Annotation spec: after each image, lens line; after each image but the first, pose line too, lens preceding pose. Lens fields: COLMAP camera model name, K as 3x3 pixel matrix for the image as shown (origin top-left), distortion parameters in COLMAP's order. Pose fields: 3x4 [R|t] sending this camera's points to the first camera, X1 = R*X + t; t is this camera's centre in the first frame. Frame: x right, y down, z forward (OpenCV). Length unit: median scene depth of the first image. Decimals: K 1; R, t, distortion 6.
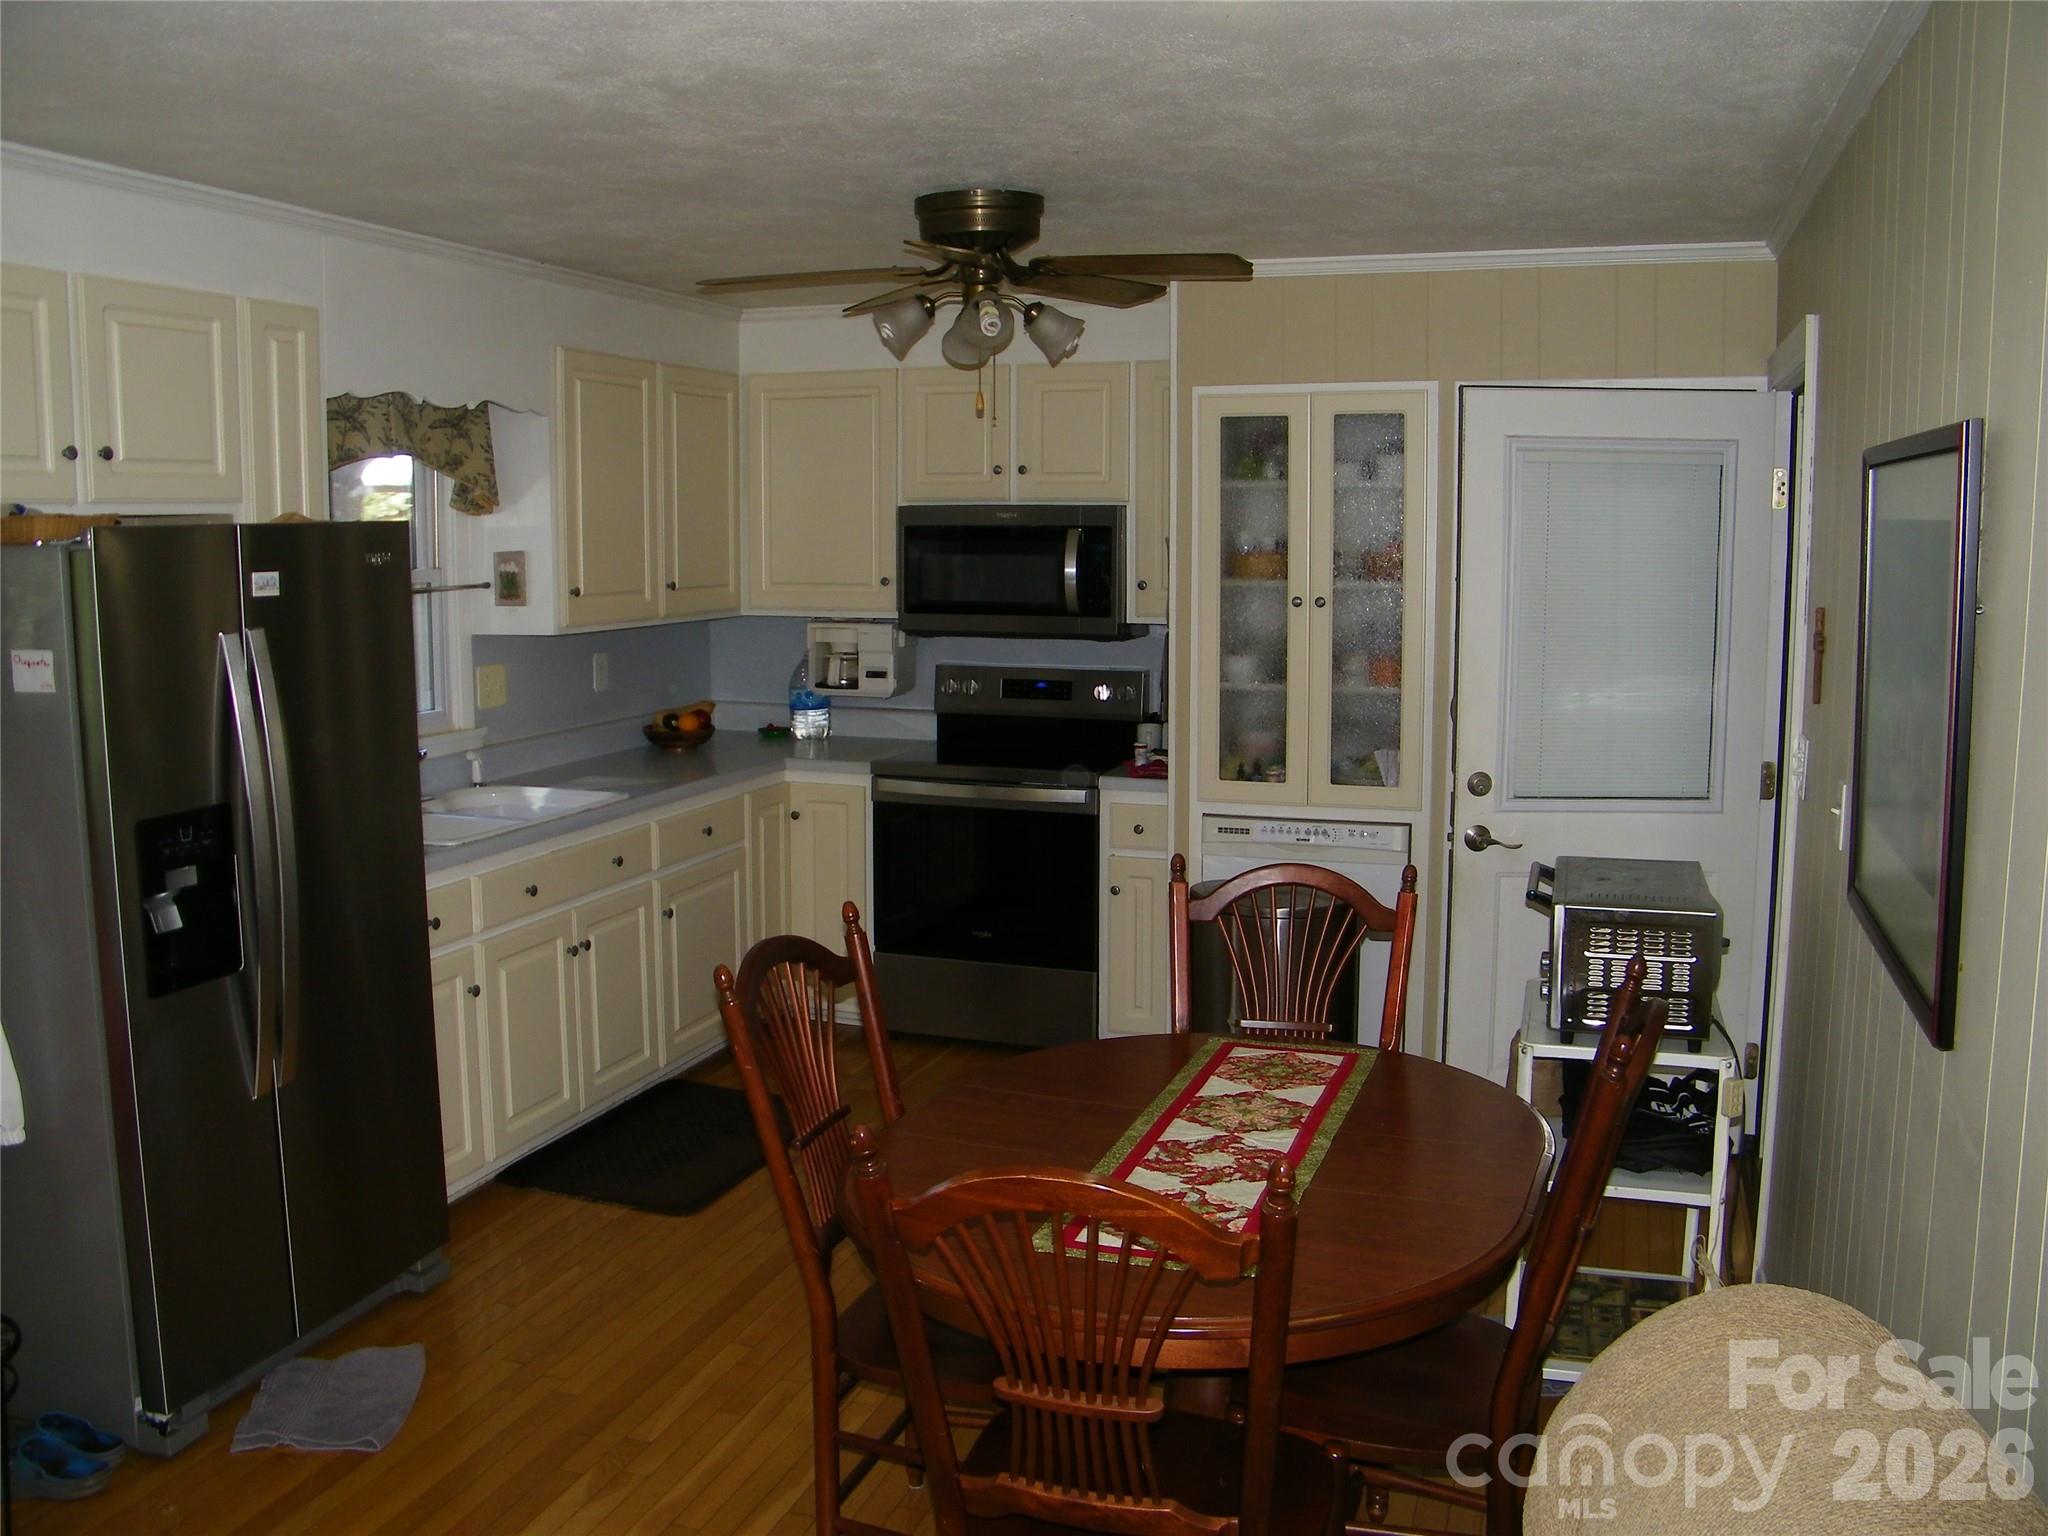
lens RADIAL K [[1706.9, 0, 1013.8], [0, 1706.9, 762.9], [0, 0, 1]] dist [-0.185622, 0.157297]
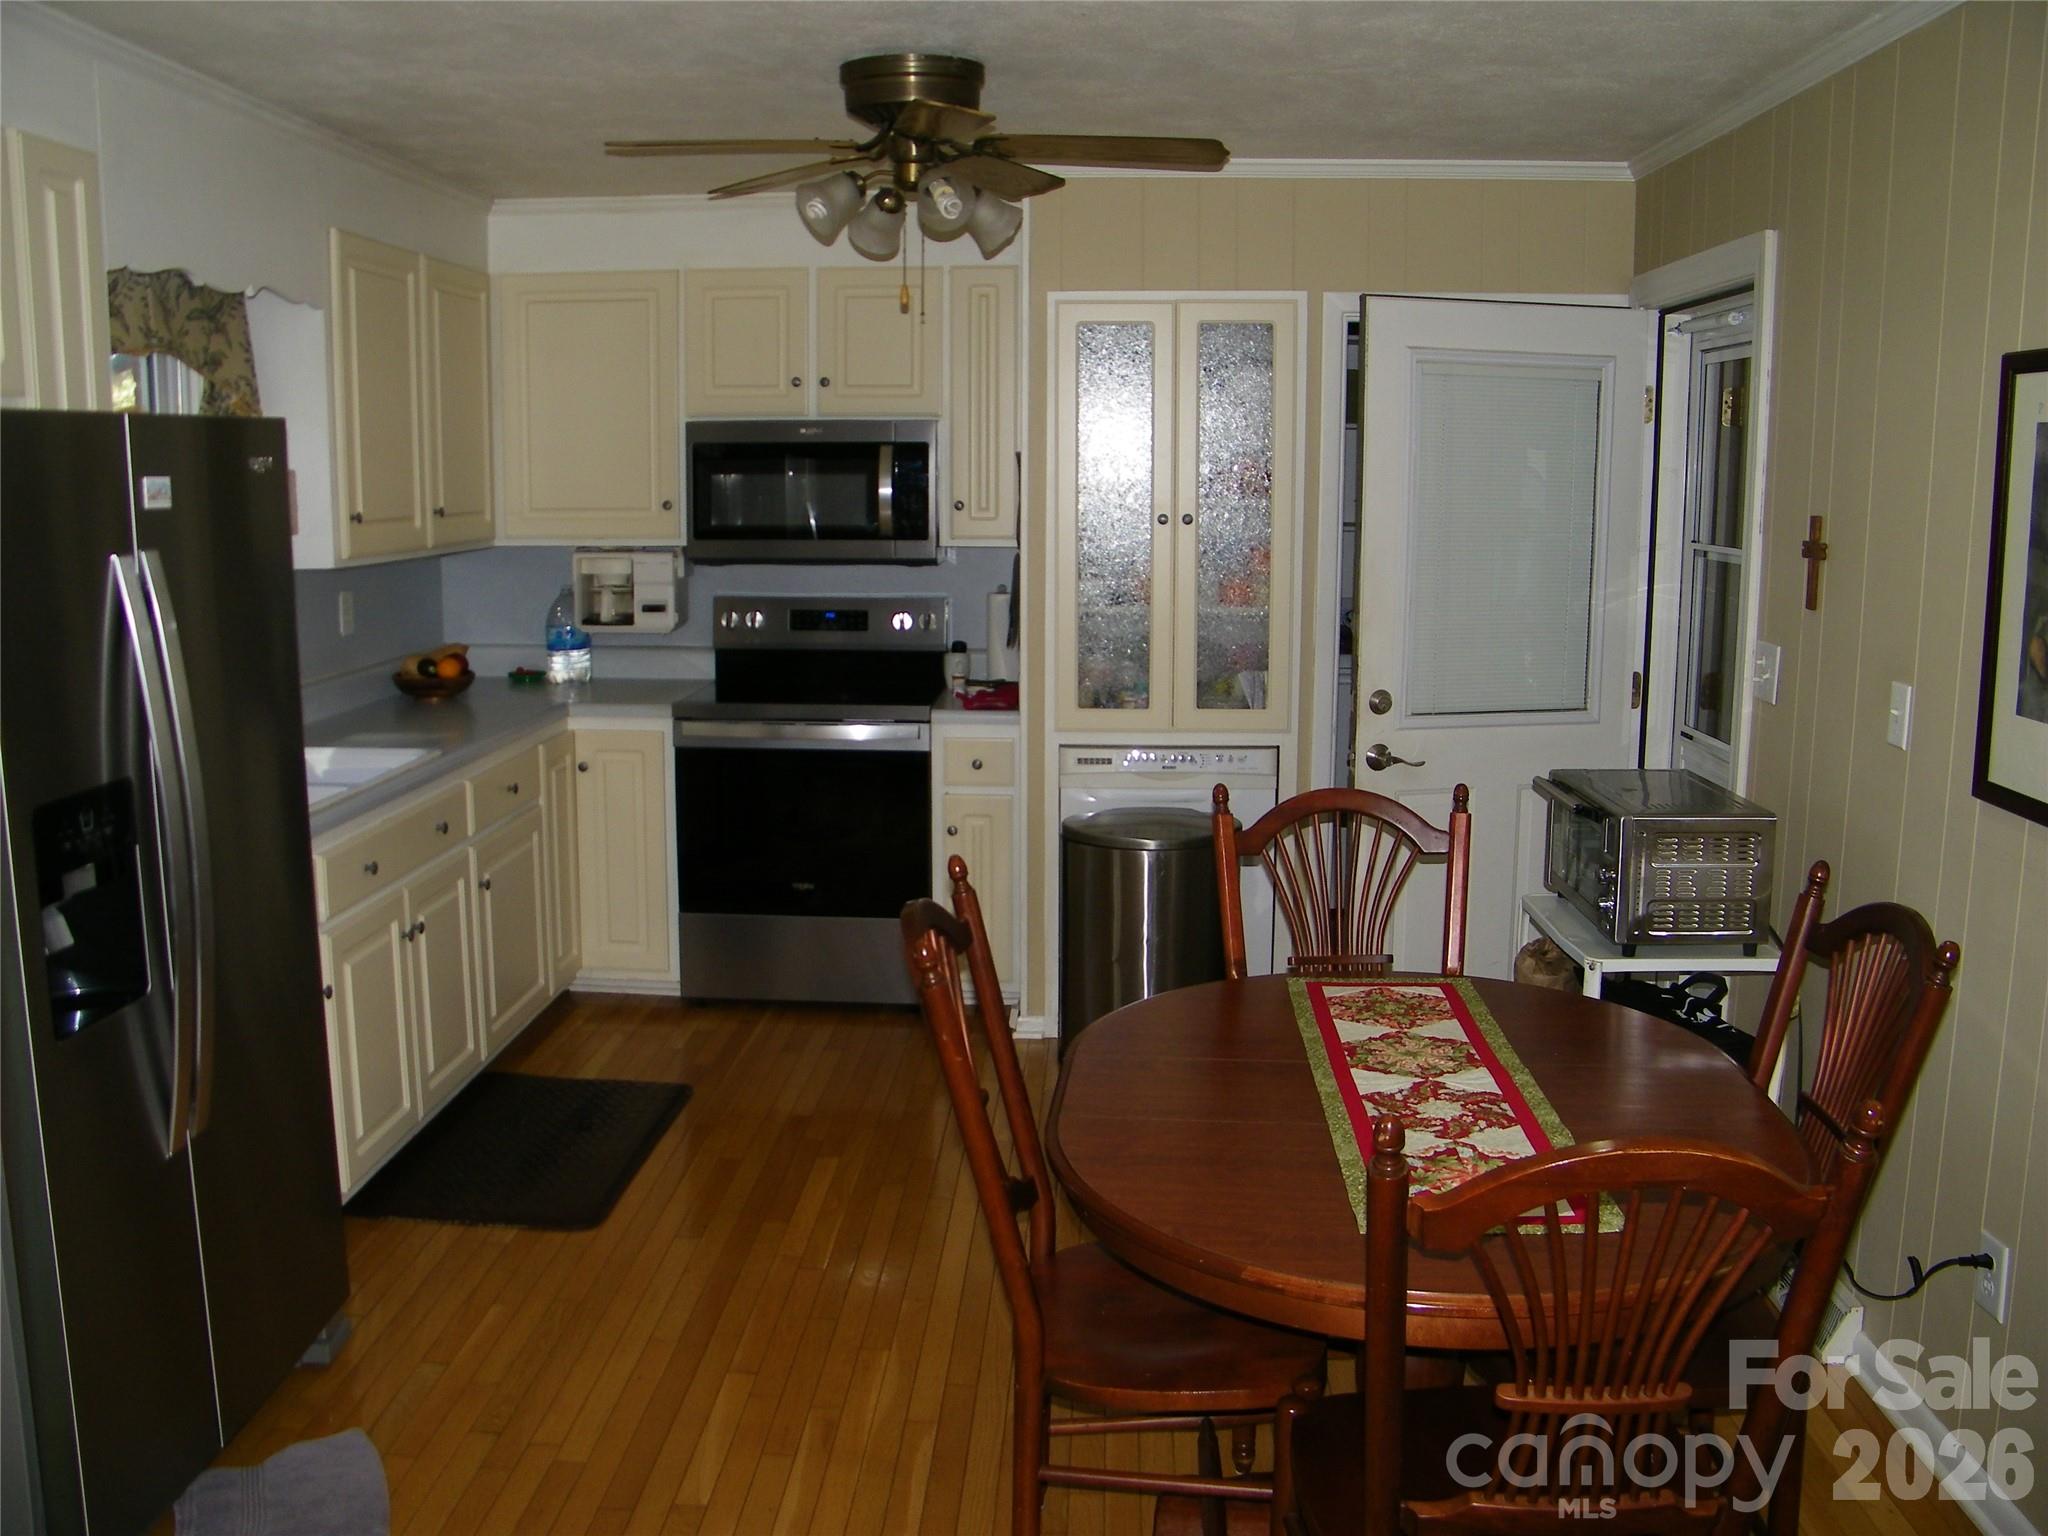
lens RADIAL K [[1706.9, 0, 1013.8], [0, 1706.9, 762.9], [0, 0, 1]] dist [-0.185622, 0.157297]
pose [[0.960632, -0.044763, 0.274193, -0.180977], [0.034788, 0.998548, 0.041137, -0.000103], [-0.275636, -0.029978, 0.960794, 0.096652]]
